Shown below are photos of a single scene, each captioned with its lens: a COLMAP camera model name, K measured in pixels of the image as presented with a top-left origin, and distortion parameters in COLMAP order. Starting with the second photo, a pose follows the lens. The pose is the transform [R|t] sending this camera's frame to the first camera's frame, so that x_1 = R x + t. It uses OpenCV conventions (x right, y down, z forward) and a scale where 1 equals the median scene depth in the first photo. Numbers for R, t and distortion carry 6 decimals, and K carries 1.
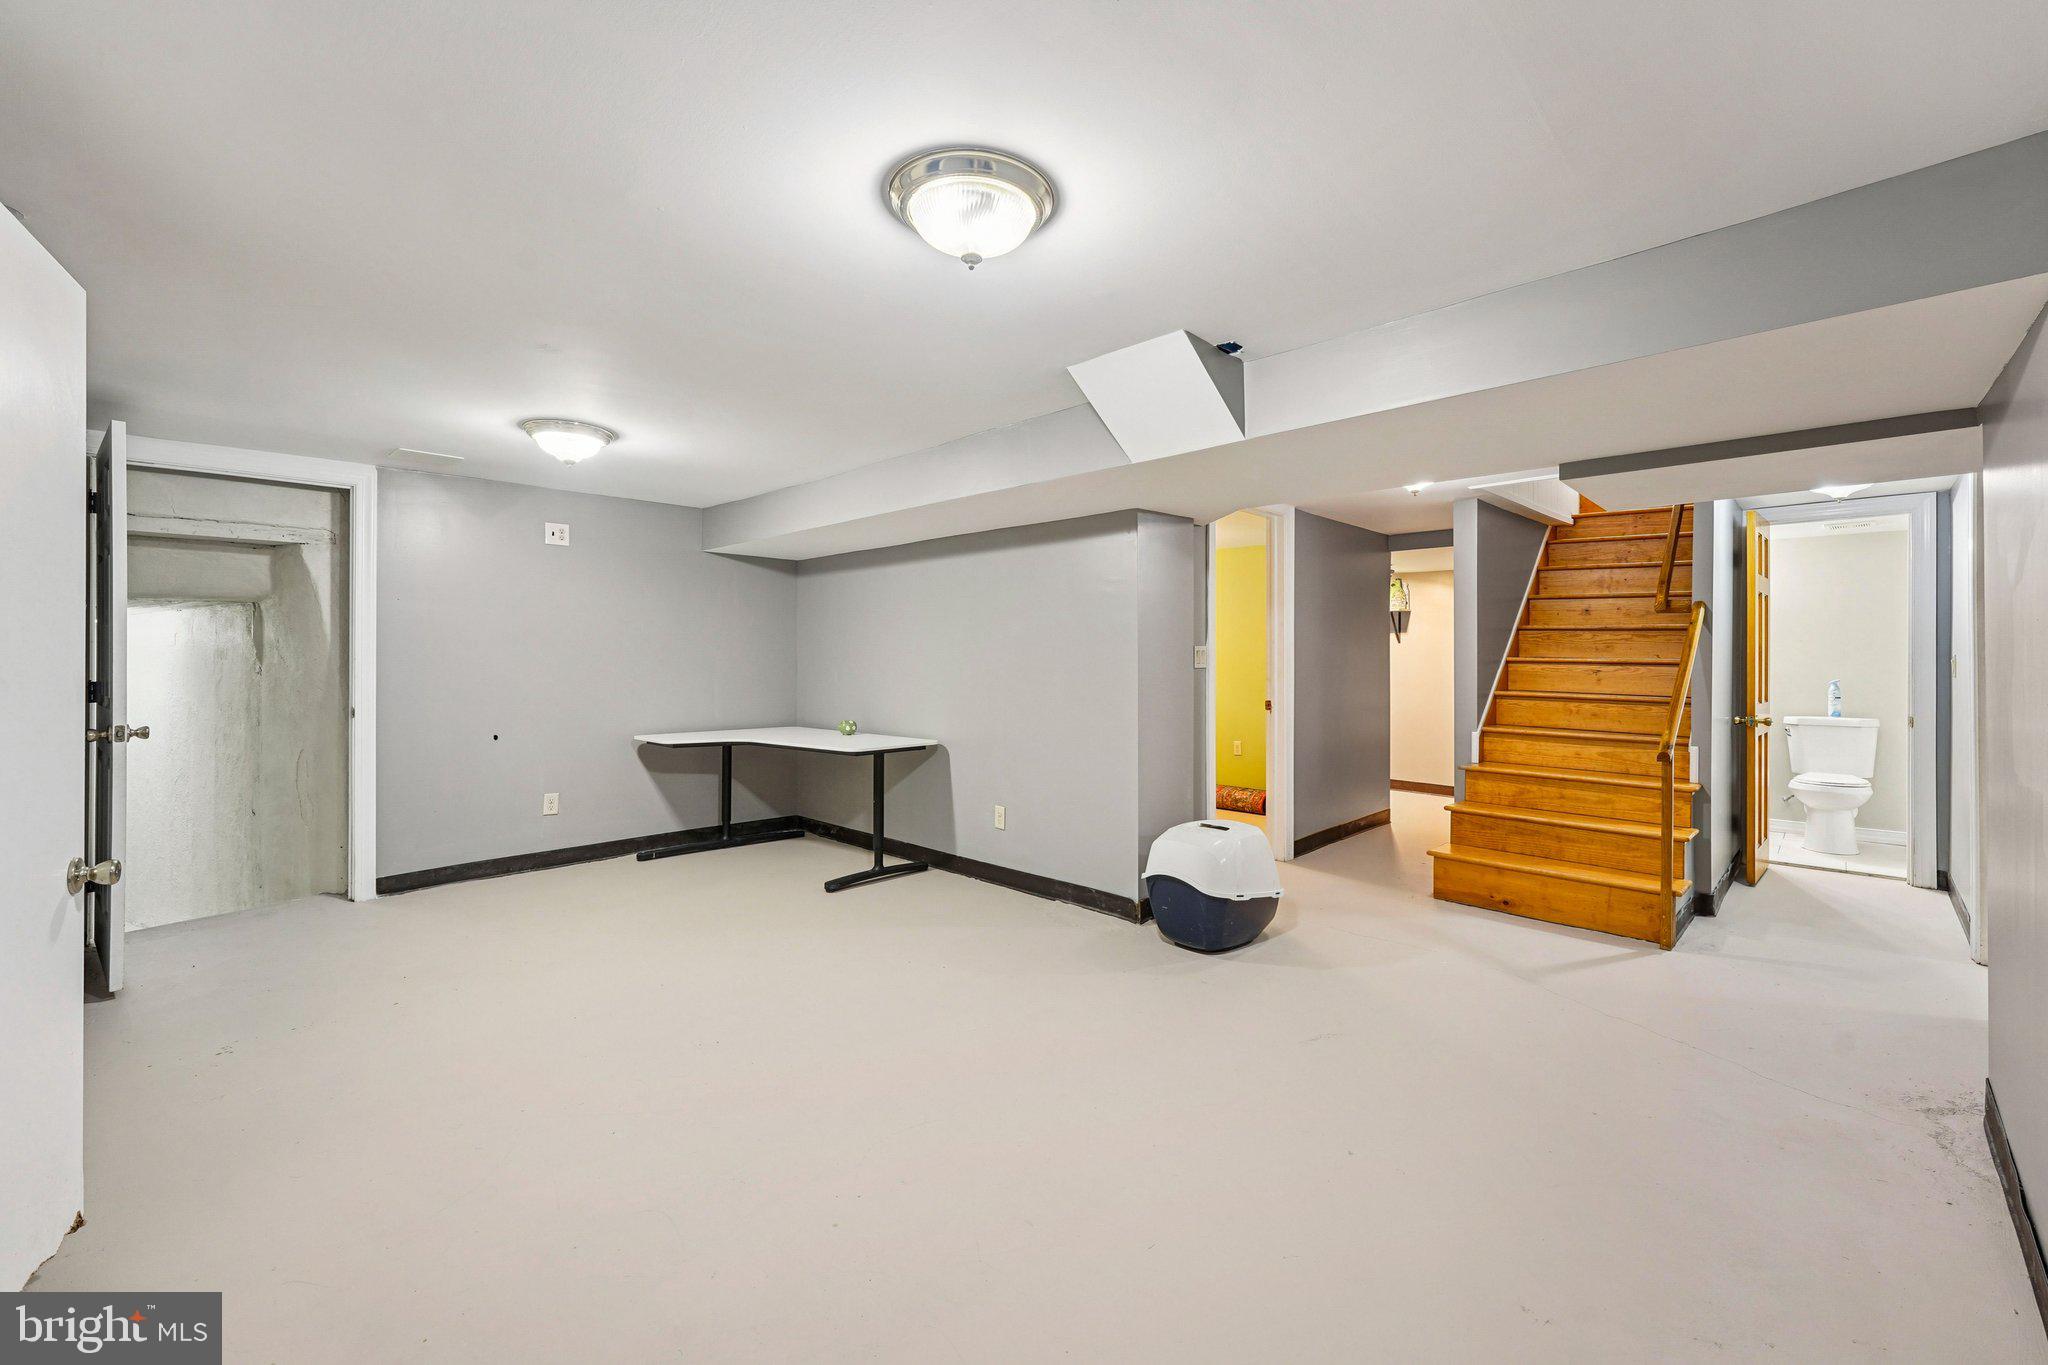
lens RADIAL K [[824.0, 0, 1024.1], [0, 824.0, 664.0], [0, 0, 1]] dist [0.000186, 0.000725]
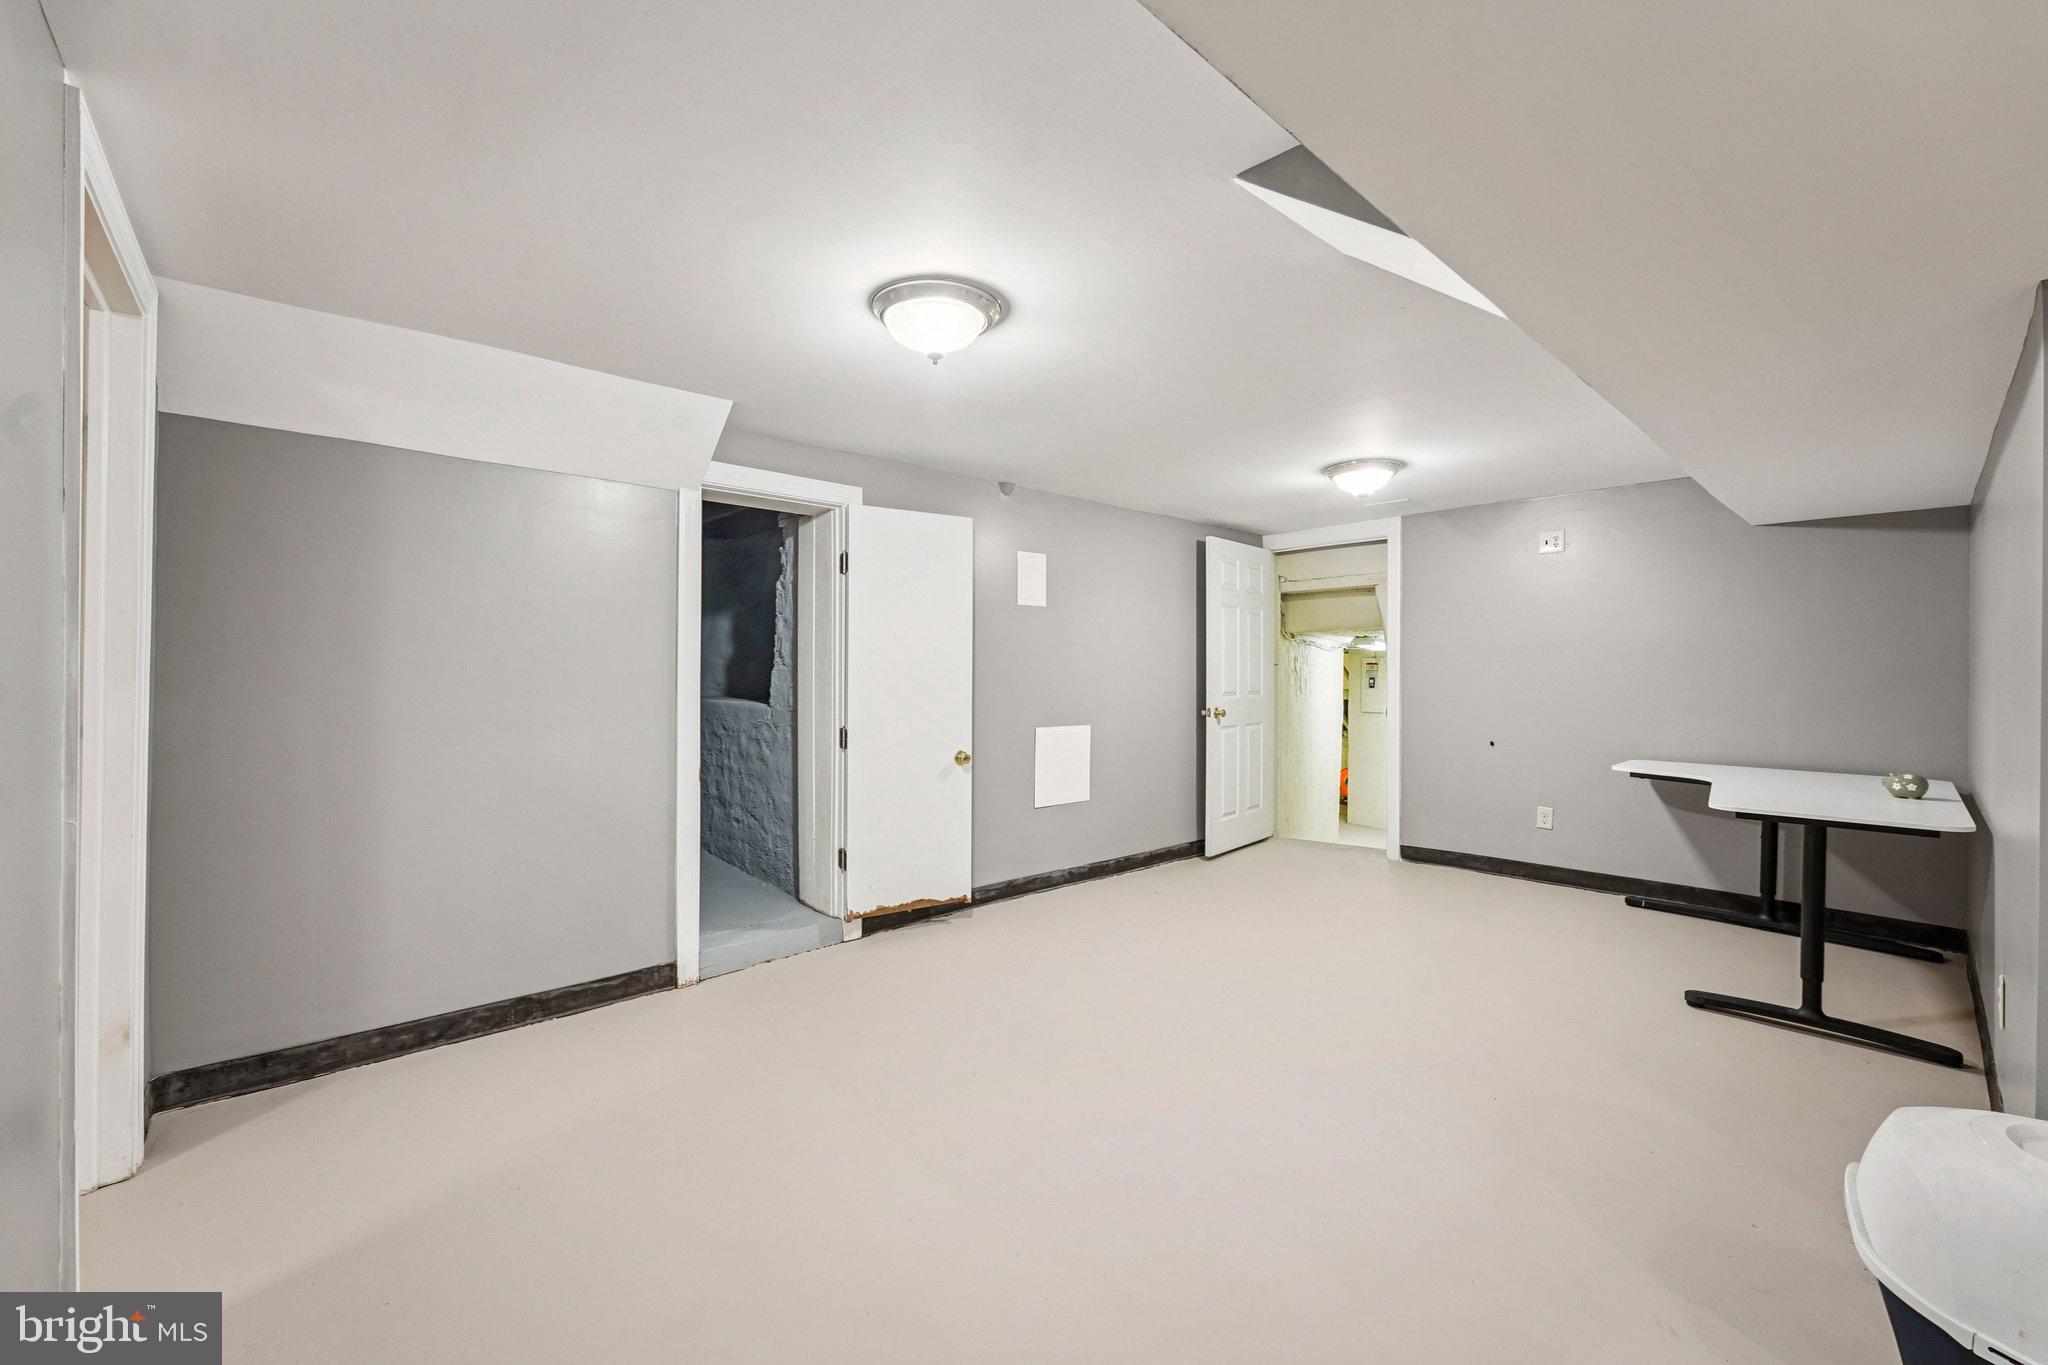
lens RADIAL K [[824.0, 0, 1024.6], [0, 824.0, 676.5], [0, 0, 1]] dist [0.000186, 0.000725]
pose [[-0.047727, 0.006117, -0.998842, 0.441810], [-0.005082, 0.999967, 0.006366, -0.001473], [0.998847, 0.005380, -0.047694, 0.433906]]
